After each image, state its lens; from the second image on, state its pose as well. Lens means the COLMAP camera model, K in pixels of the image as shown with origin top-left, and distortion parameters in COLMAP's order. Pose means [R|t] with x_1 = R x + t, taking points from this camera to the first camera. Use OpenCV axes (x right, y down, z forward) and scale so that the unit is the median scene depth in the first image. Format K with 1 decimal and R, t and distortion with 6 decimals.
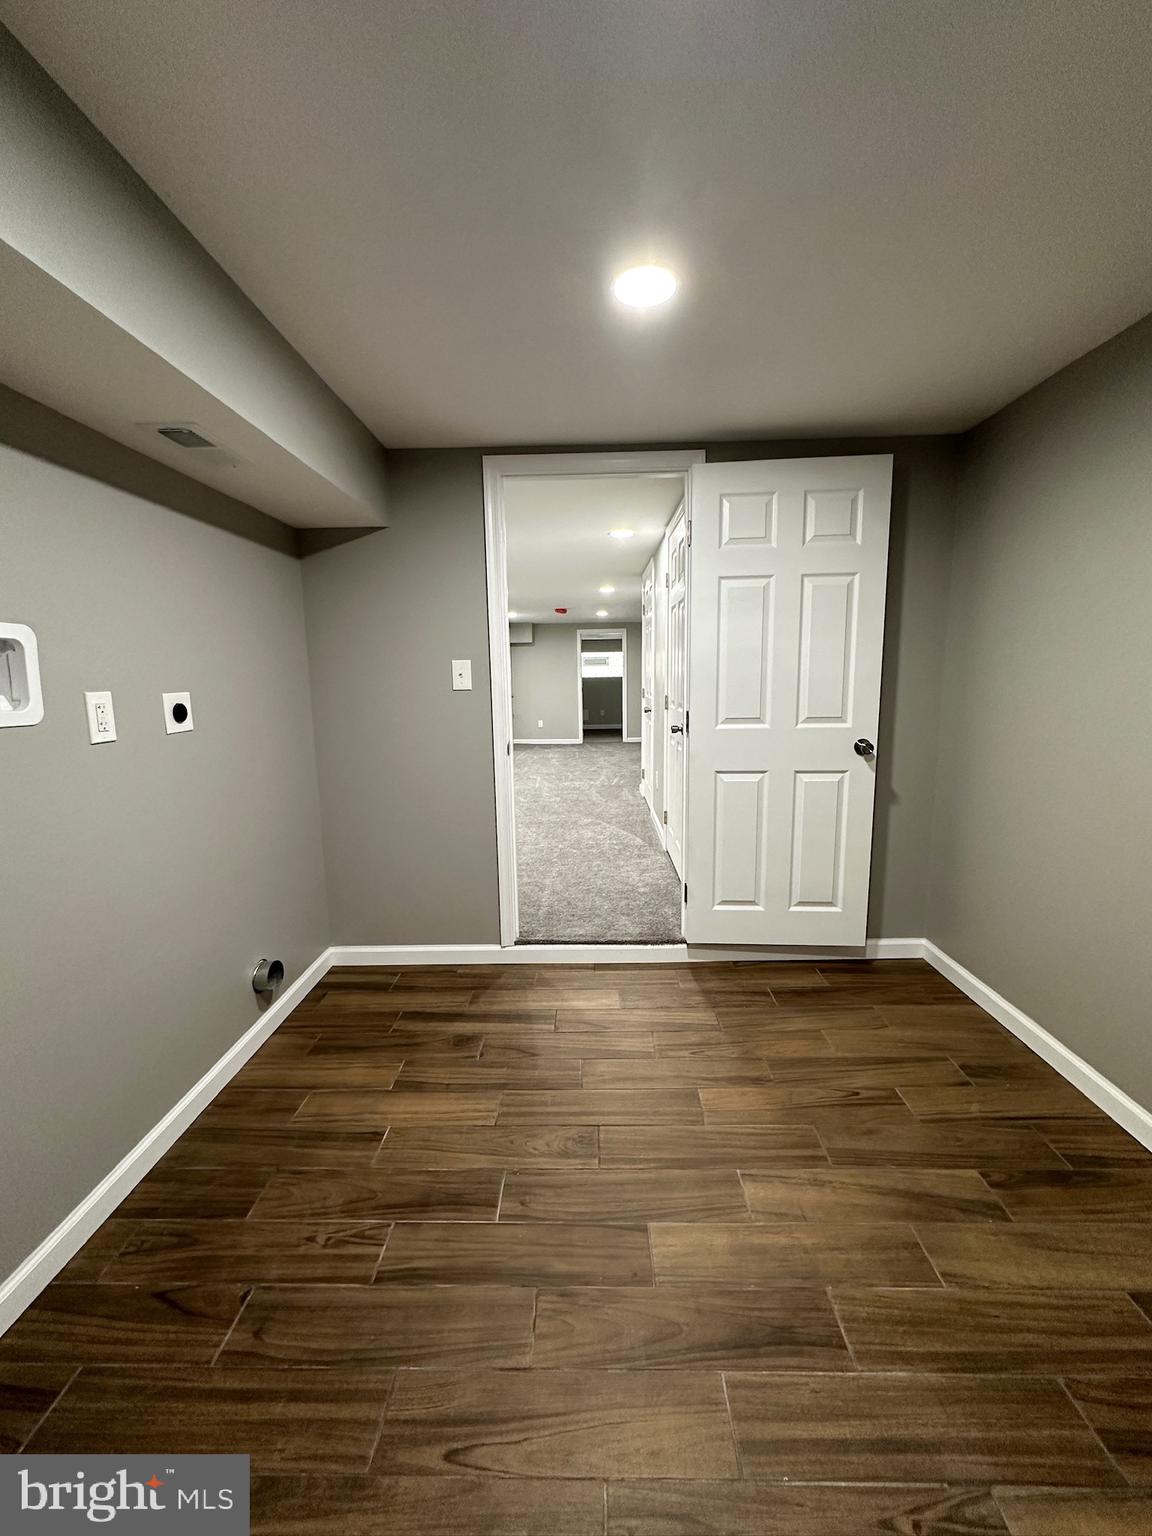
lens RADIAL K [[615.4, 0, 580.1], [0, 615.4, 771.9], [0, 0, 1]] dist [-0.001366, 0.000401]
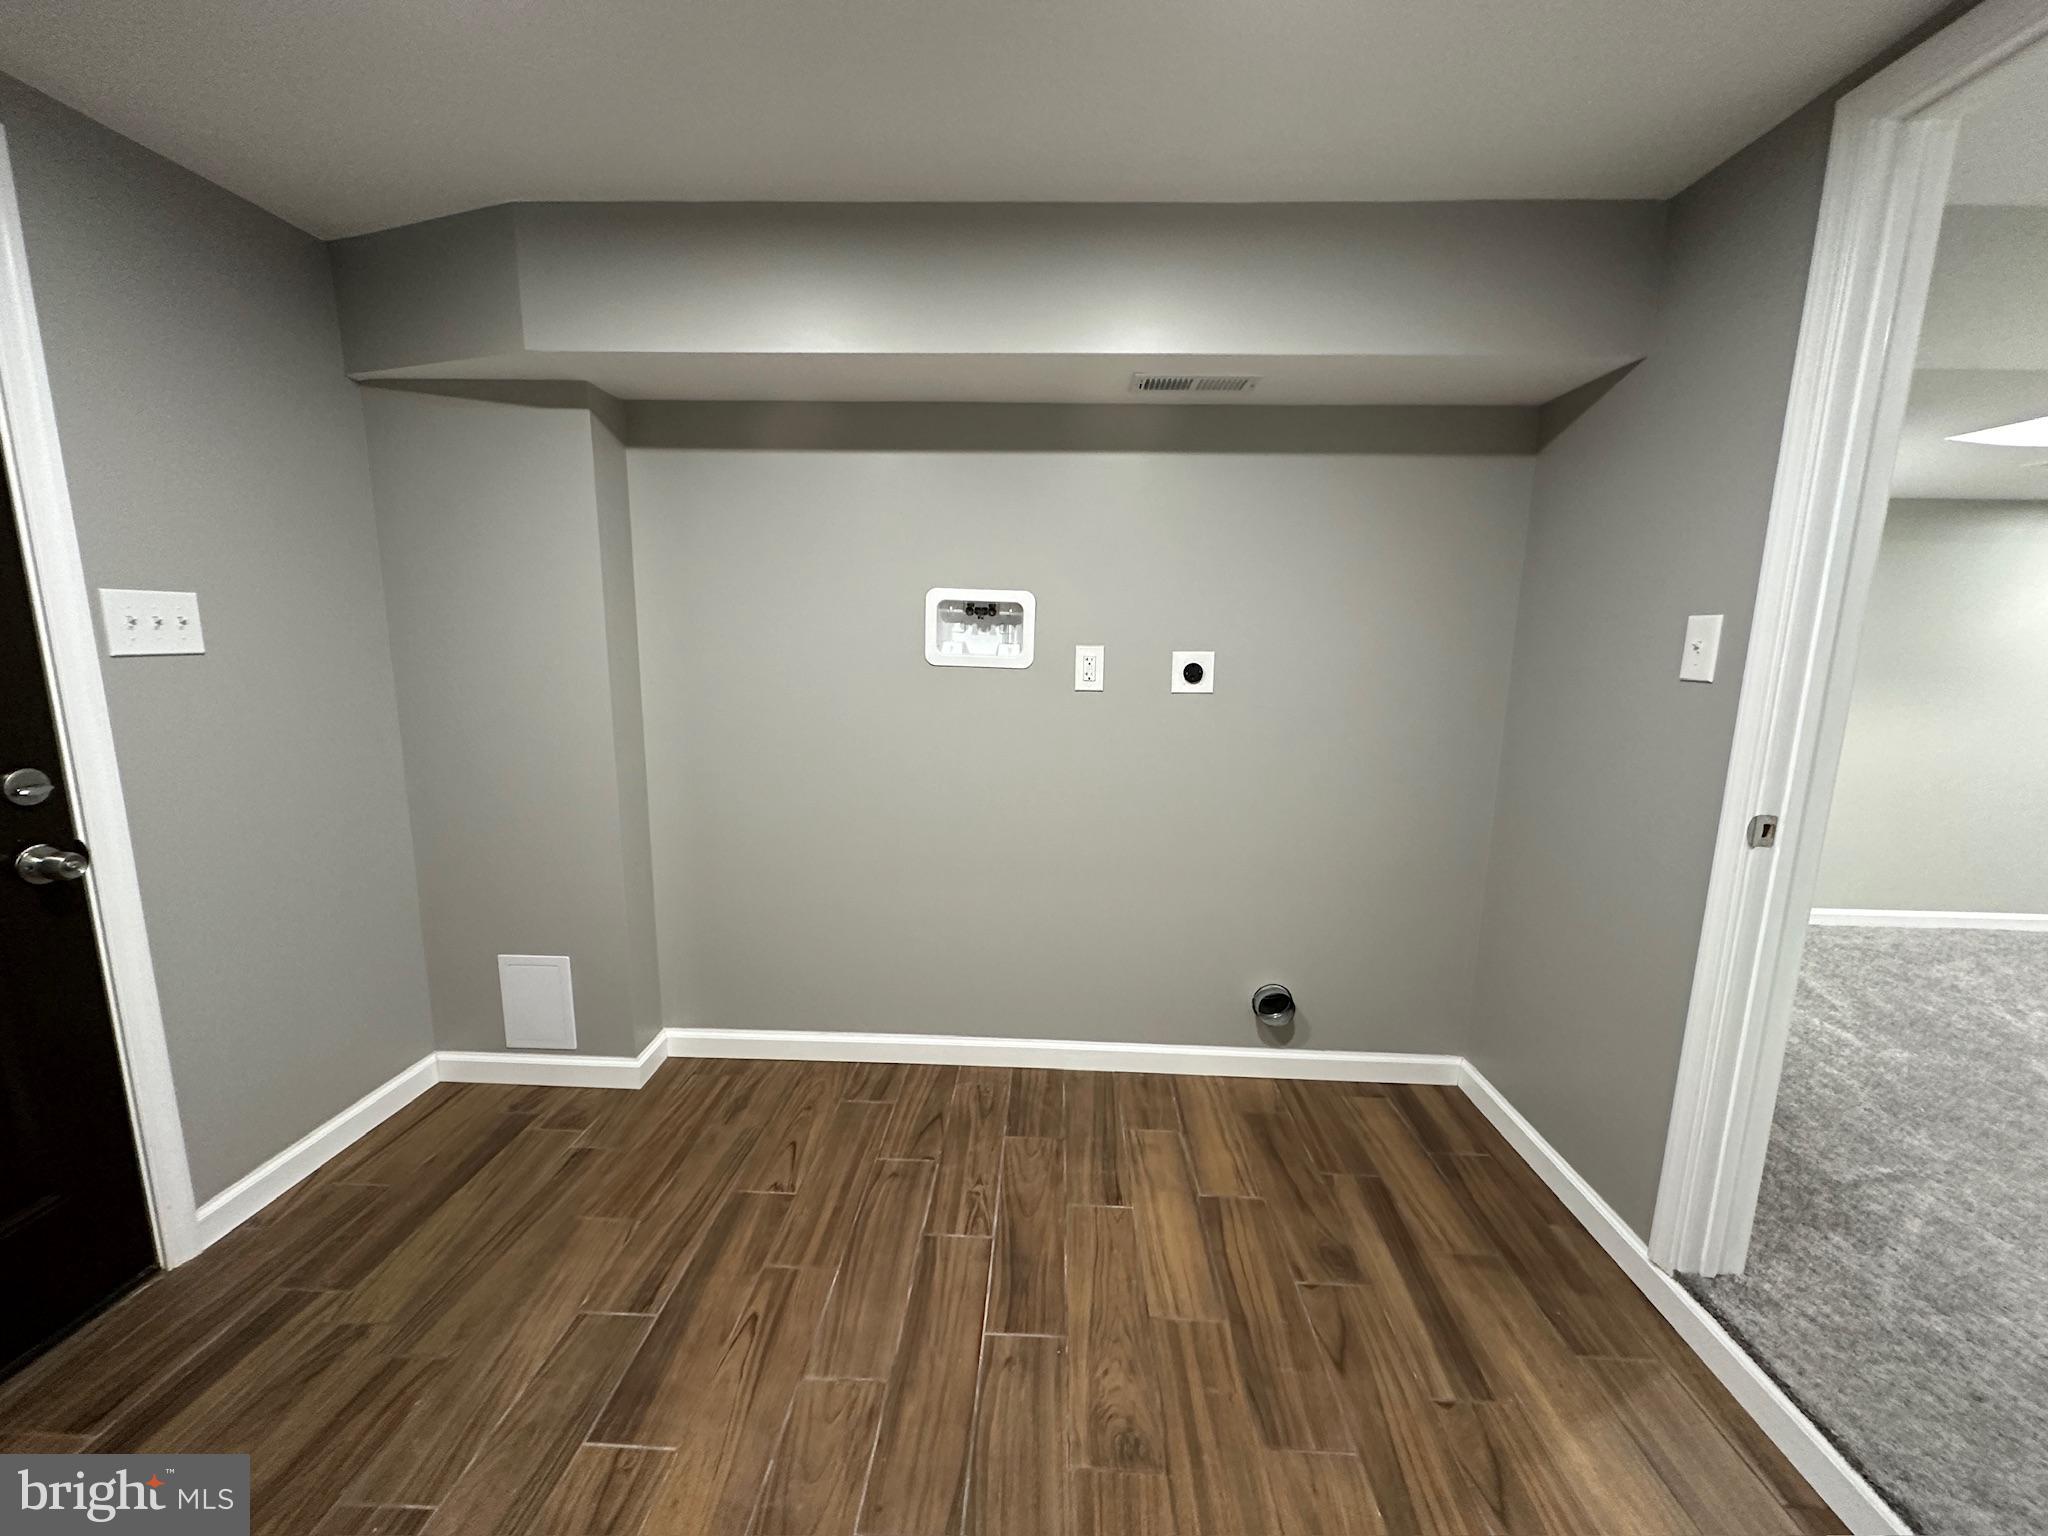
lens RADIAL K [[820.5, 0, 1020.7], [0, 820.5, 775.6], [0, 0, 1]] dist [-0.001366, 0.000401]
pose [[-0.026962, 0.187459, -0.981902, 0.458057], [-0.174144, 0.966359, 0.189273, -0.099034], [0.984351, 0.176096, 0.006589, 0.552107]]
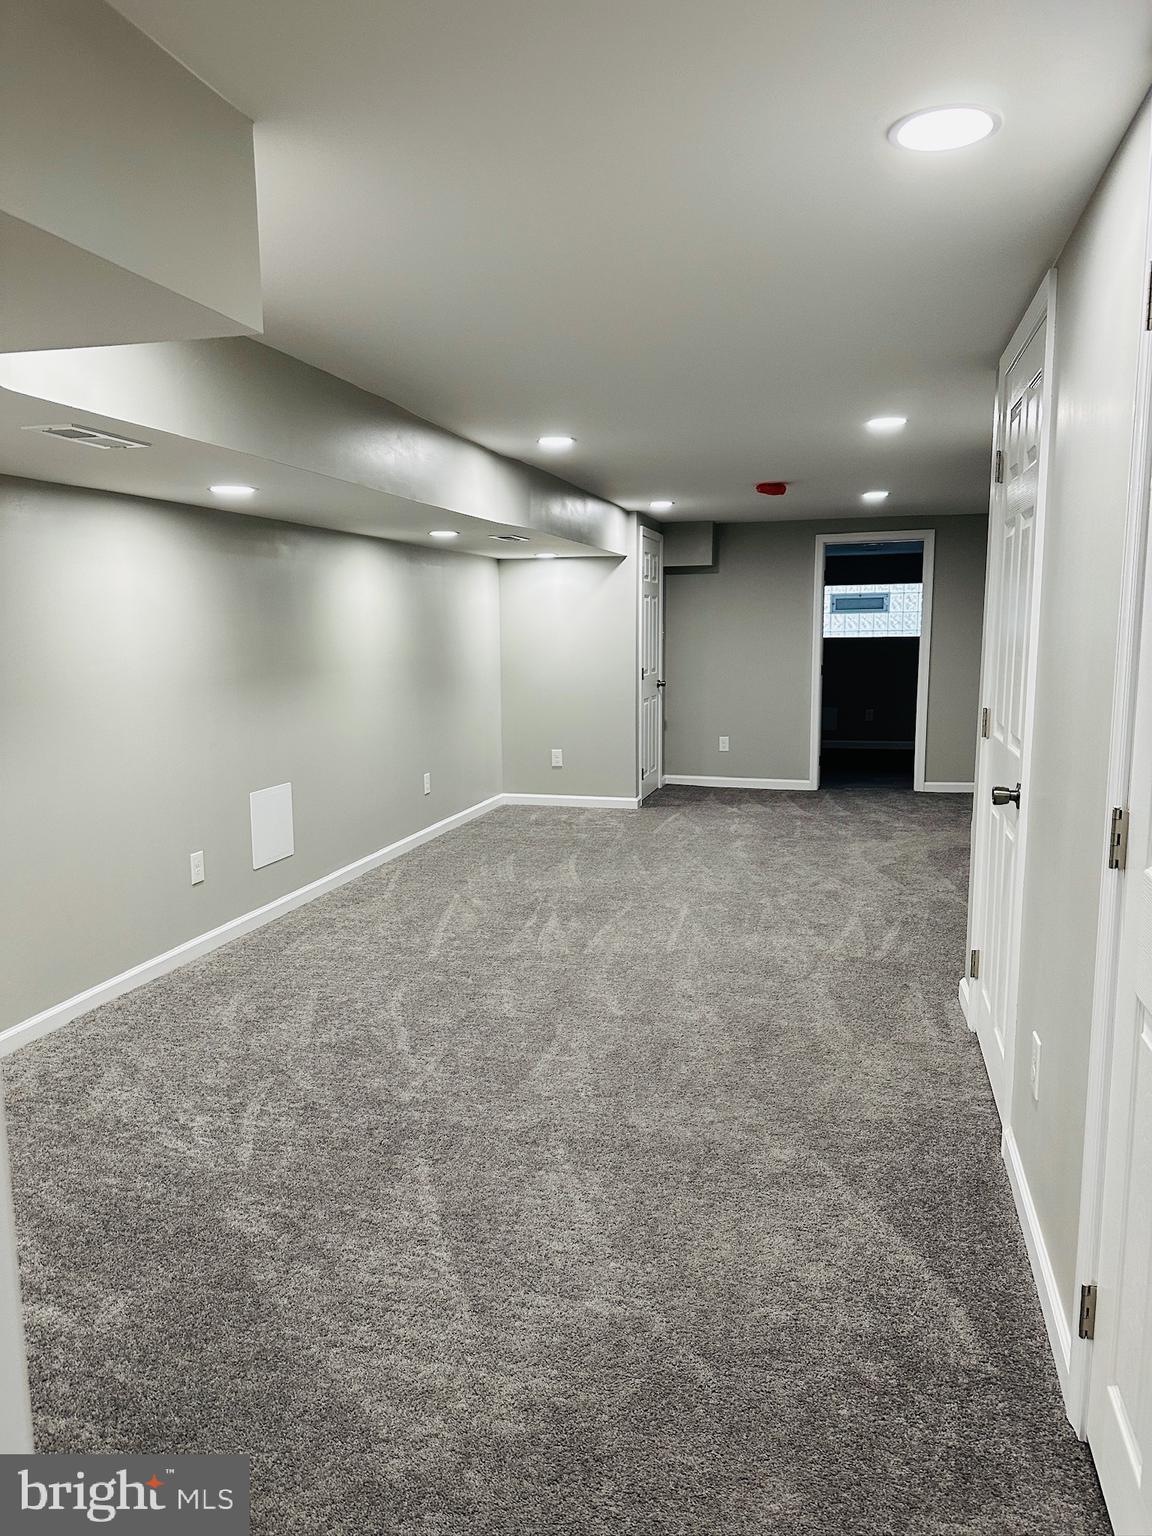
lens RADIAL K [[1082.5, 0, 543.8], [0, 1082.5, 768.1], [0, 0, 1]] dist [0.047294, -0.023432]
pose [[0.966031, 0.040215, -0.255279, 0.058670], [-0.044840, 0.998918, -0.012322, -0.203808], [0.254508, 0.023350, 0.966789, 0.892628]]
